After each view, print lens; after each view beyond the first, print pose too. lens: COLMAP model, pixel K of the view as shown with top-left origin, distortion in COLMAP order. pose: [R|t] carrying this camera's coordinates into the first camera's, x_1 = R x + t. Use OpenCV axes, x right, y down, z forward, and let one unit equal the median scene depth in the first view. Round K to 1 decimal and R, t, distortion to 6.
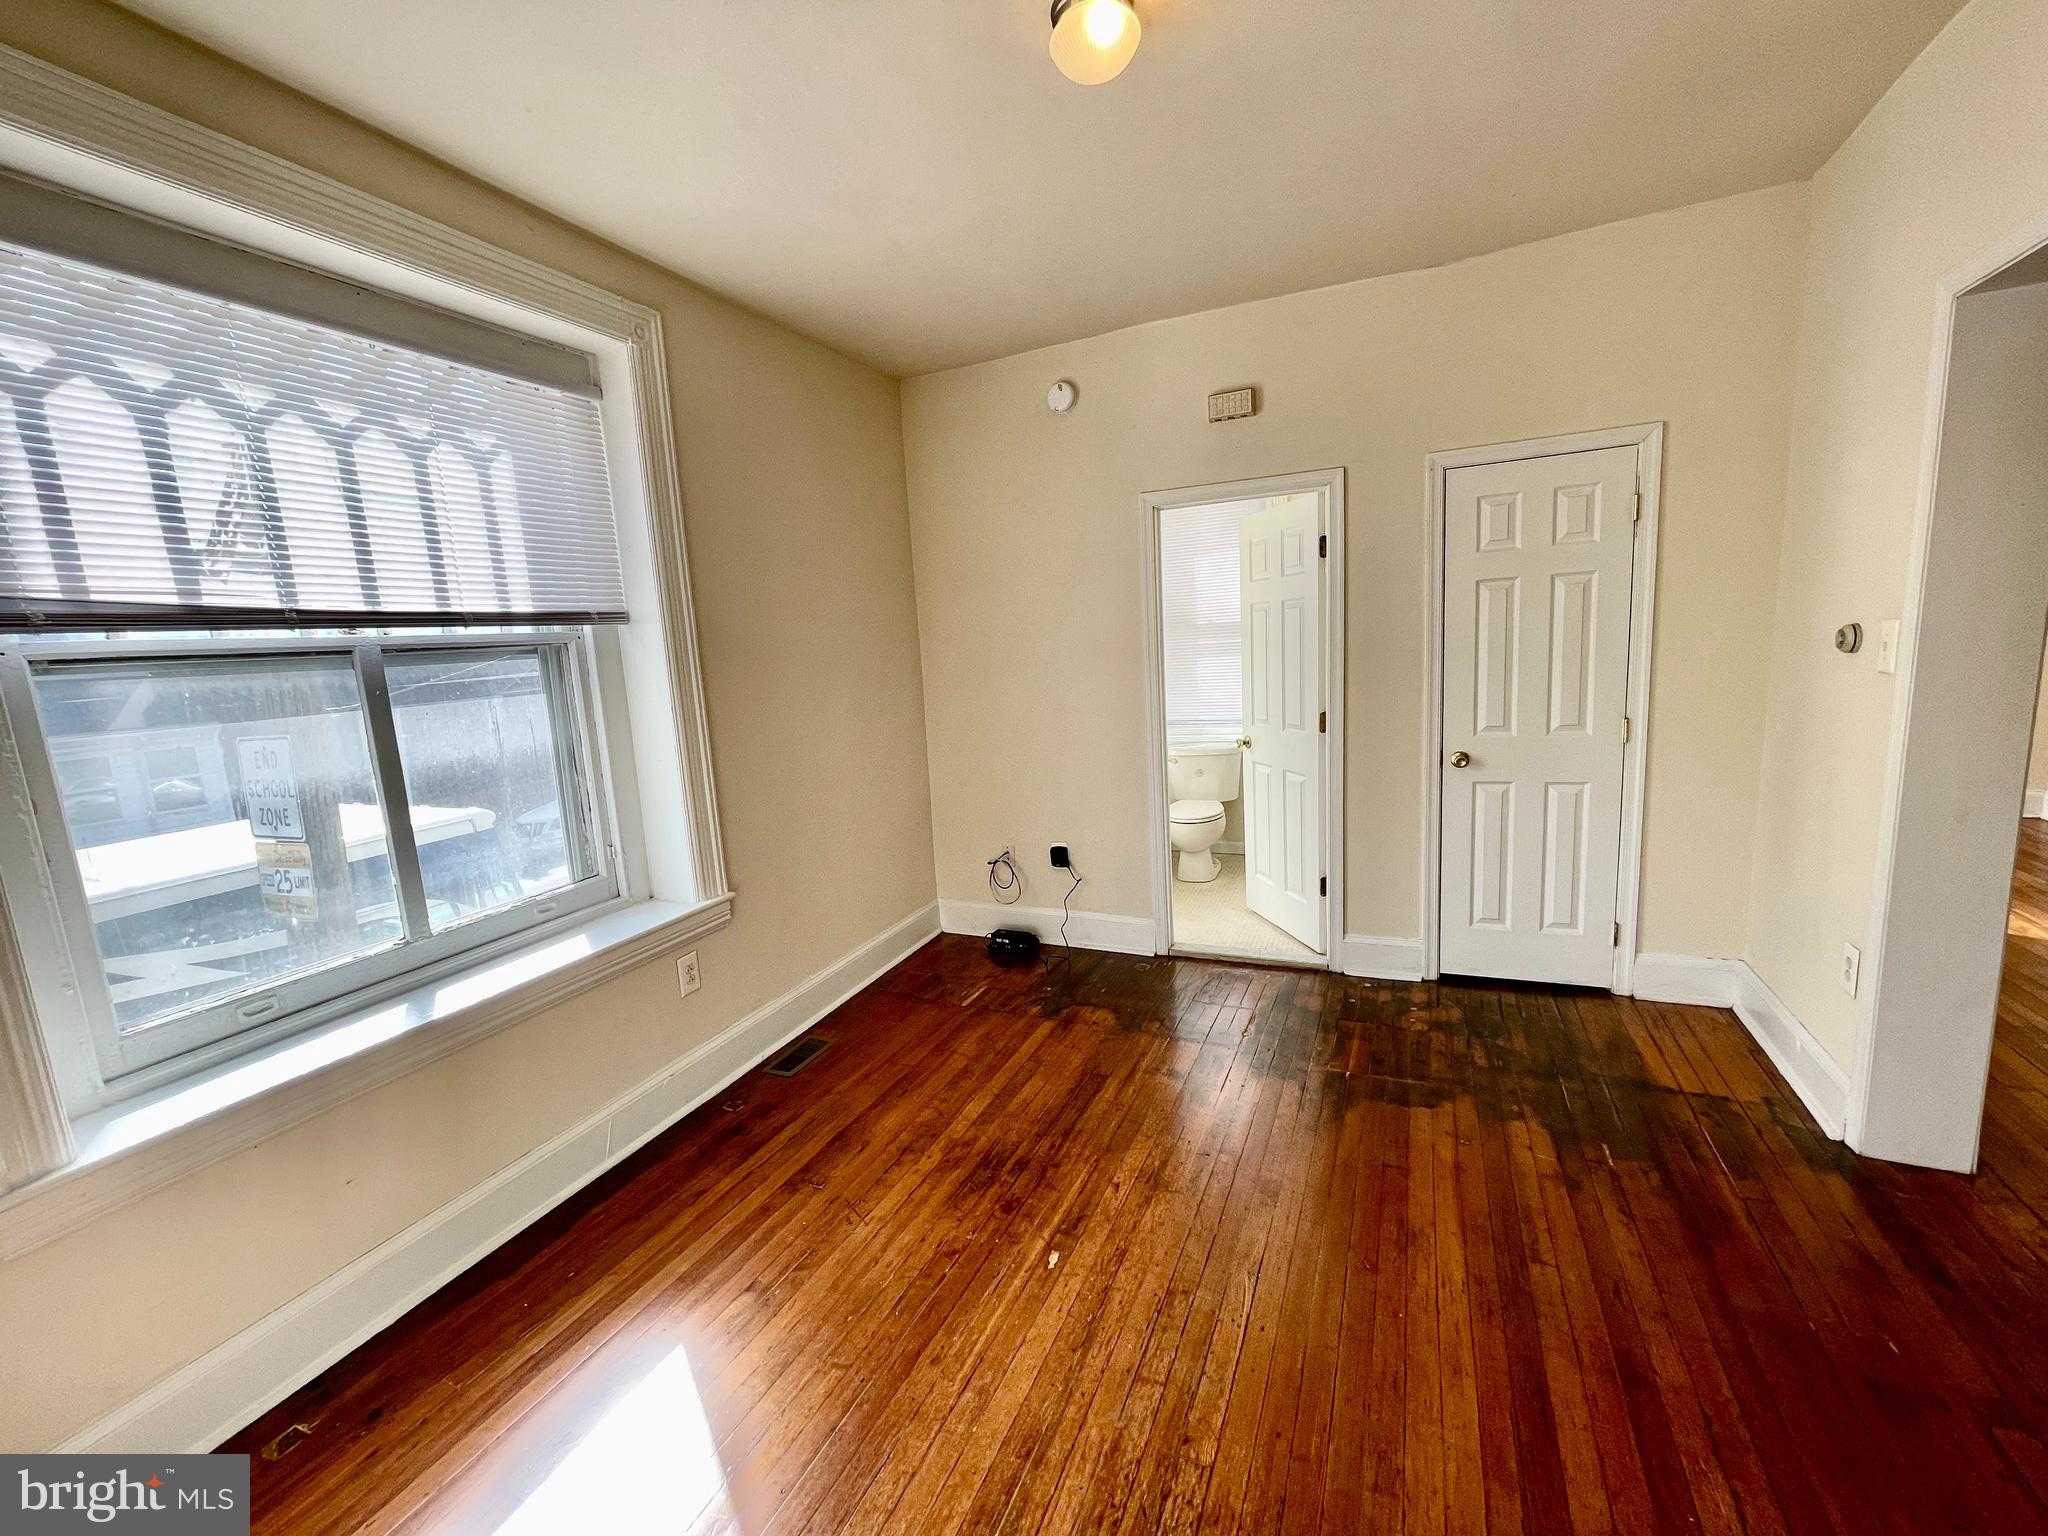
lens RADIAL K [[825.0, 0, 1027.0], [0, 825.0, 762.1], [0, 0, 1]] dist [-0.000222, 0.000452]
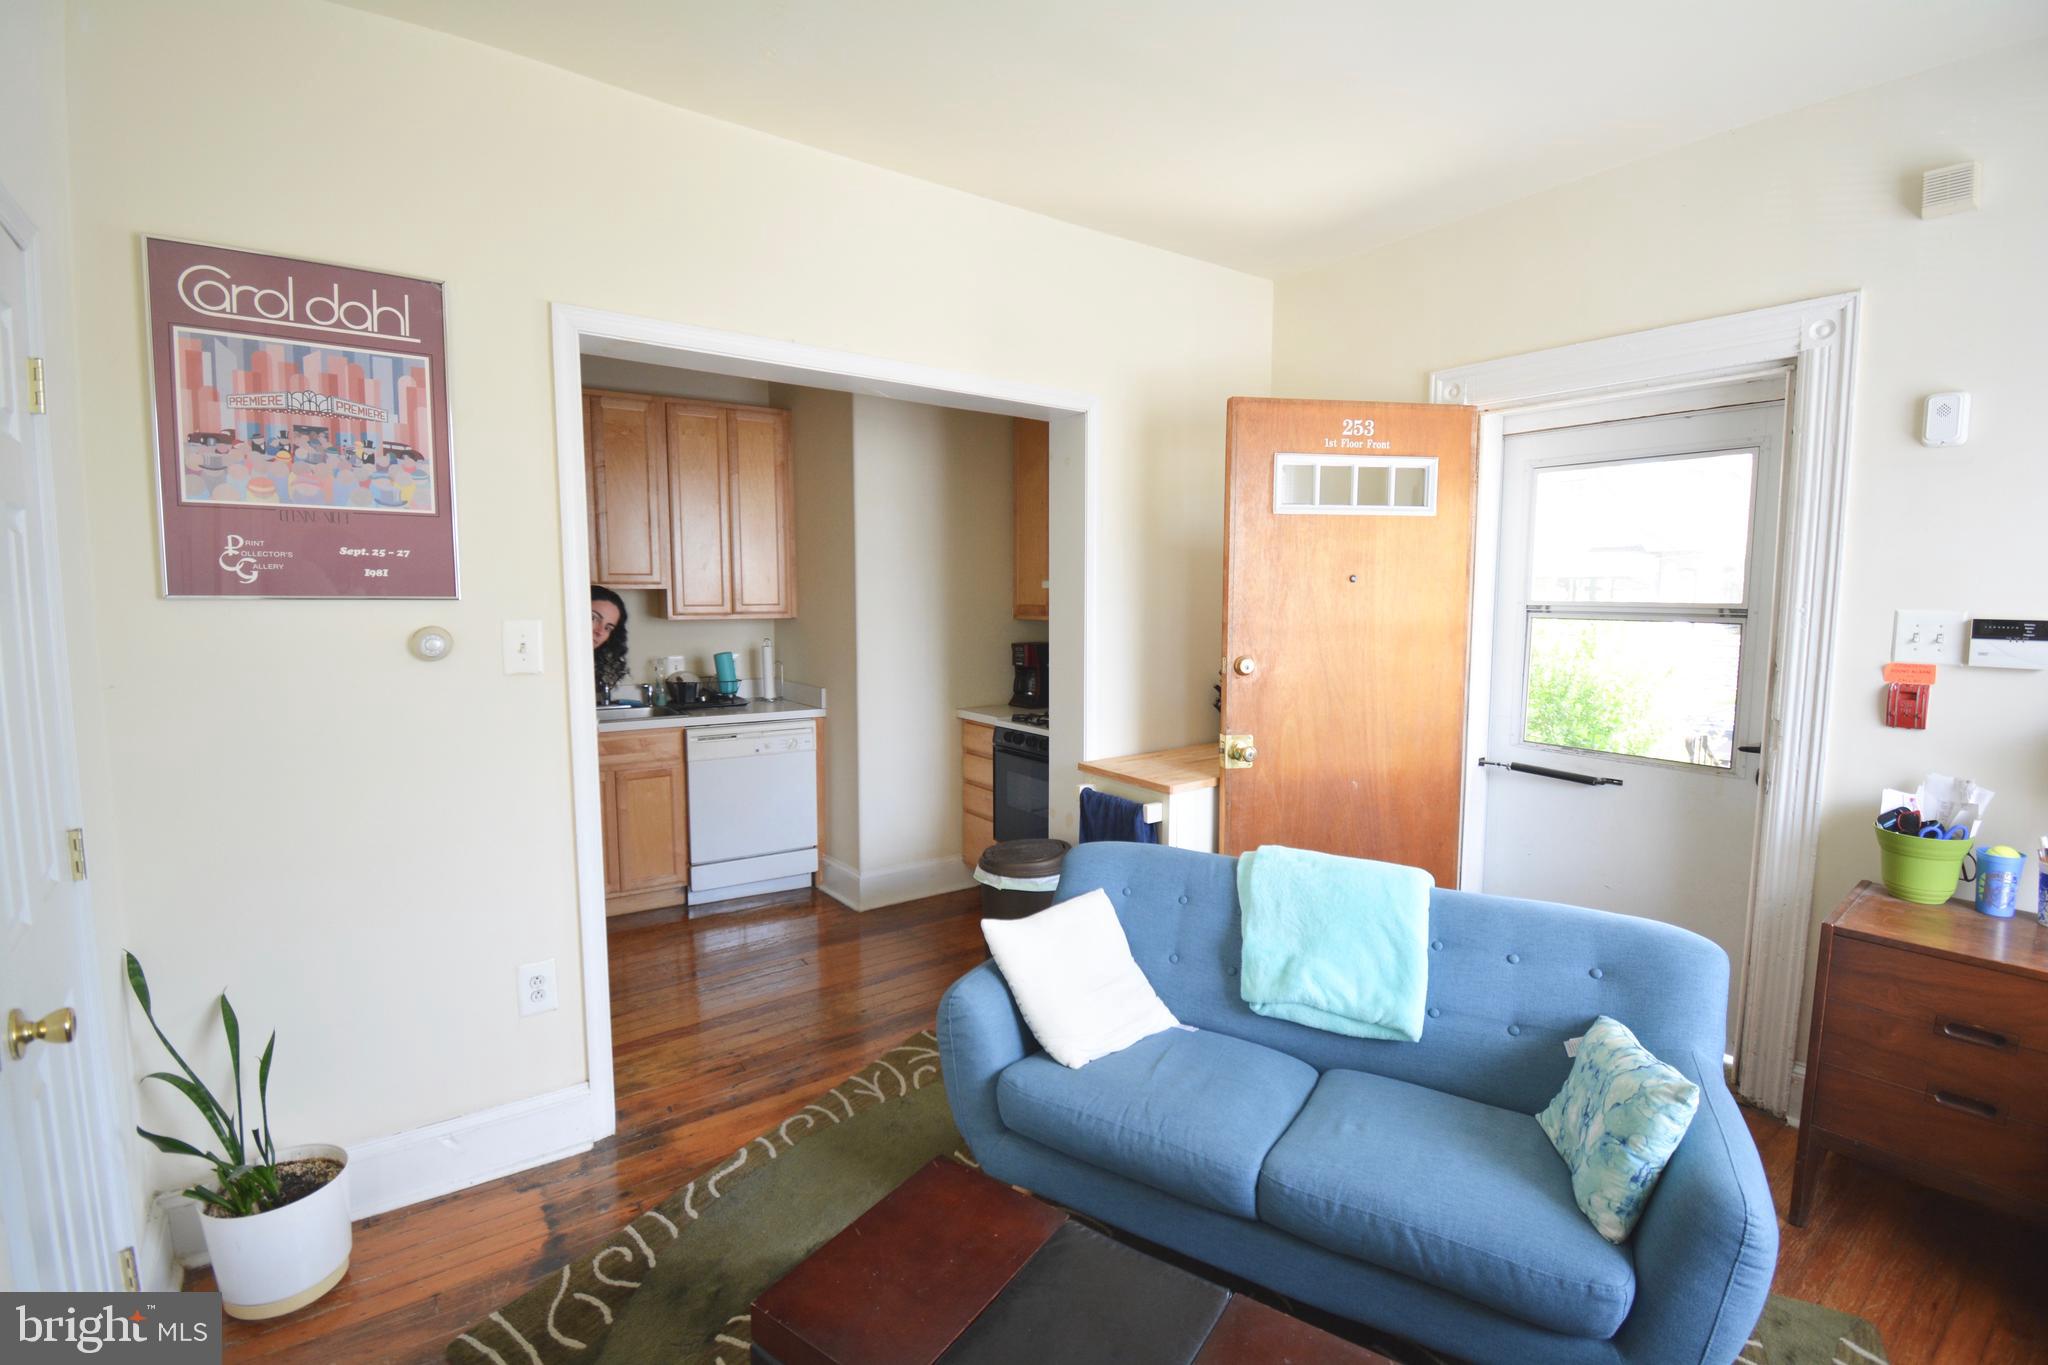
lens RADIAL K [[905.3, 0, 1025.8], [0, 905.3, 674.3], [0, 0, 1]] dist [0.002376, -0.014924]
pose [[-0.873442, 0.014060, 0.486725, 0.008599], [0.123950, 0.973075, 0.194323, -0.185774], [-0.470888, 0.230060, -0.851667, 1.263824]]
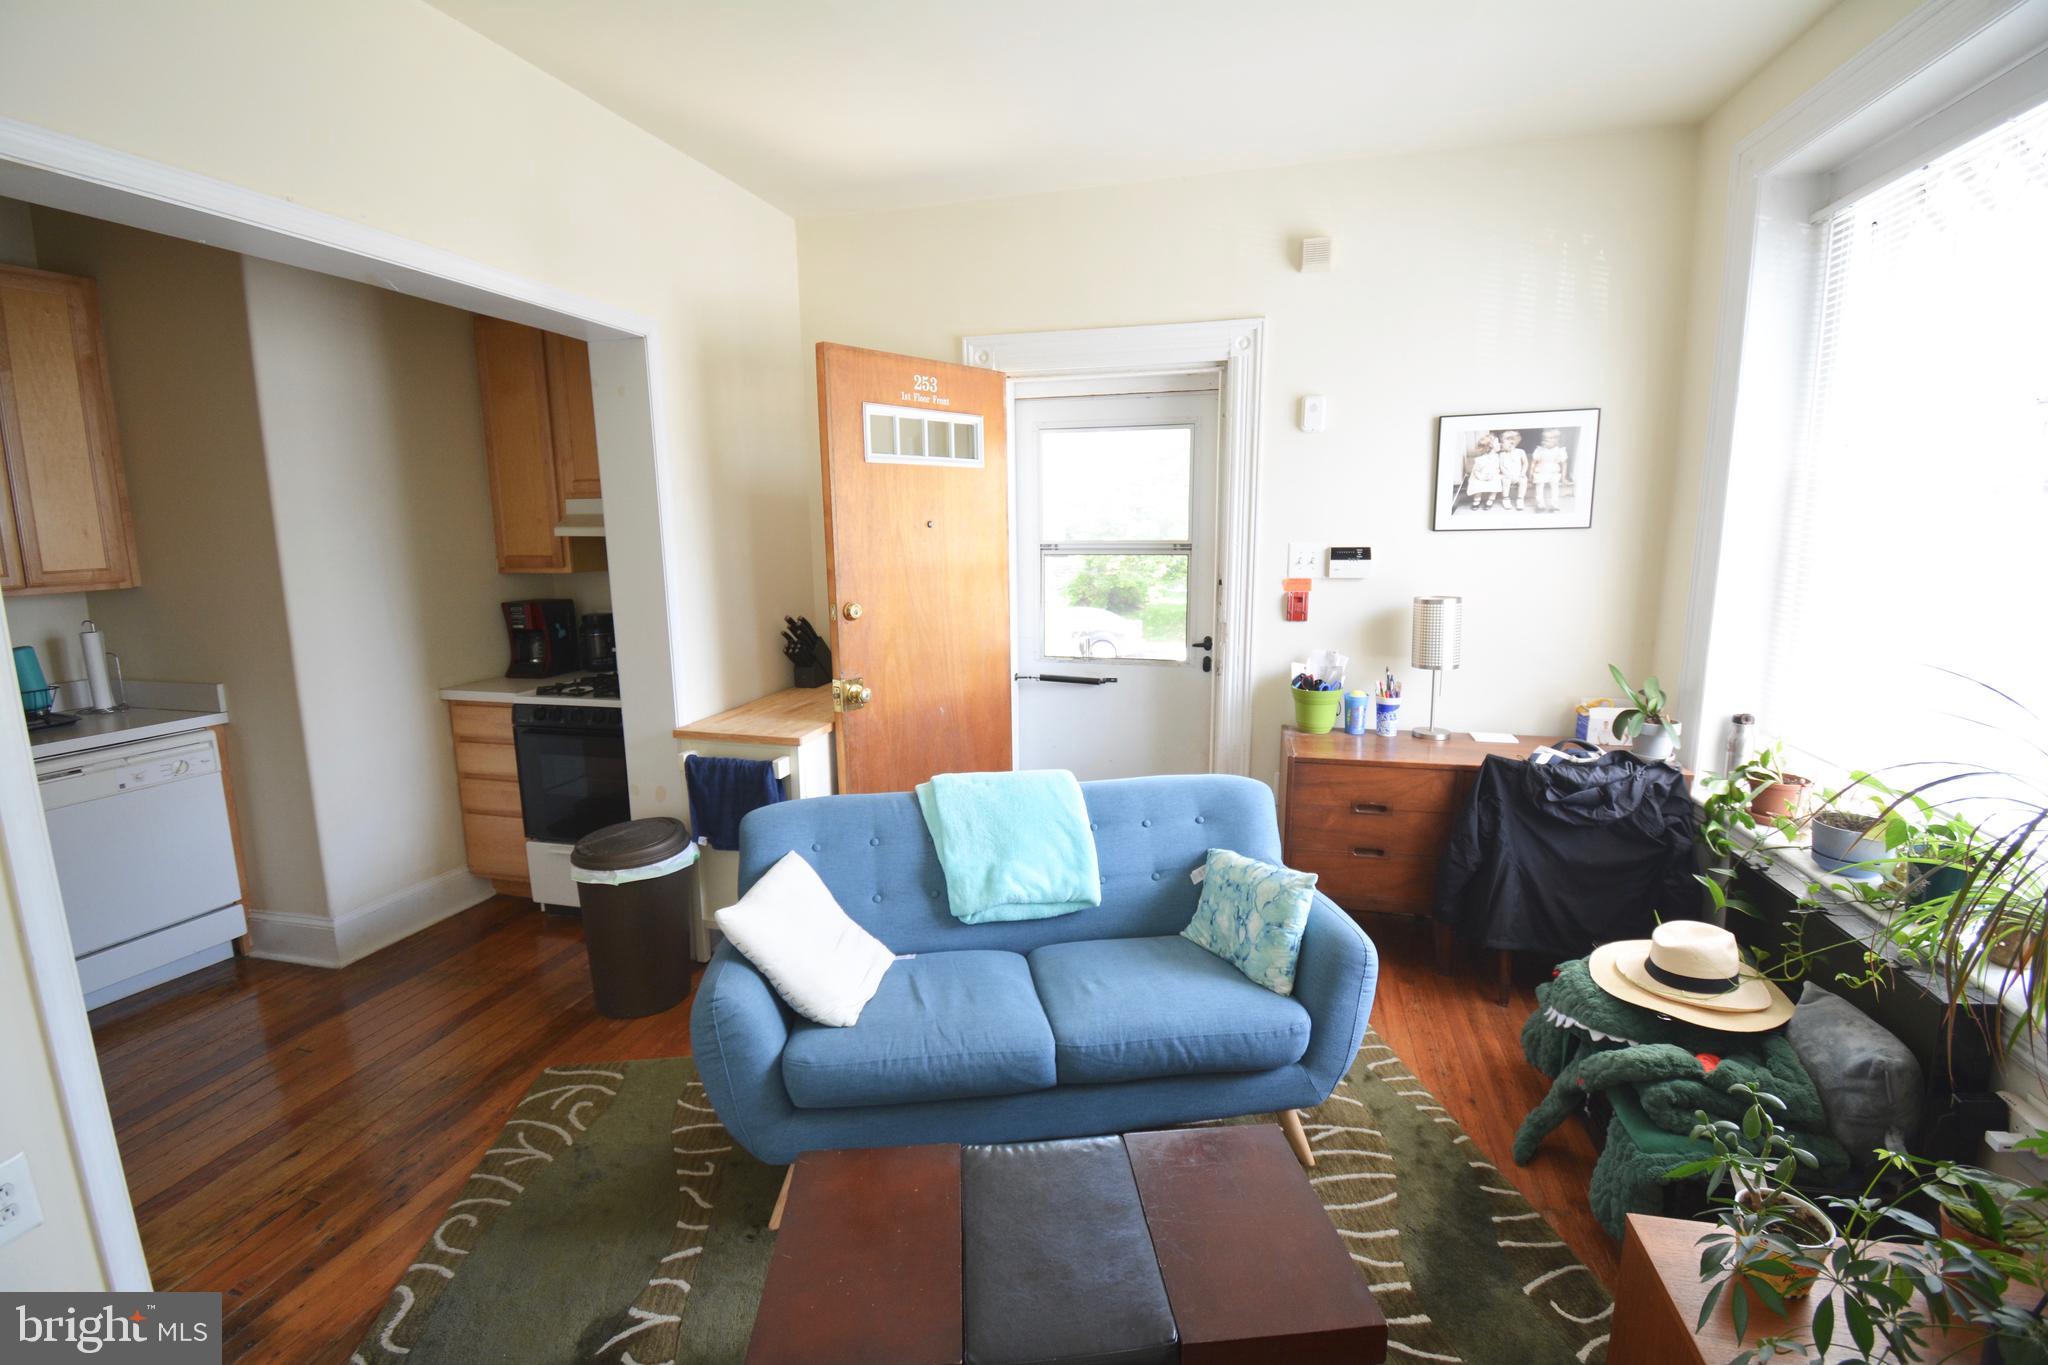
lens RADIAL K [[905.3, 0, 1033.4], [0, 905.3, 671.4], [0, 0, 1]] dist [0.002376, -0.014924]
pose [[-0.981856, 0.098919, -0.161783, 0.276479], [0.043036, 0.947138, 0.317927, -0.226974], [0.184680, 0.305196, -0.934210, 1.320288]]
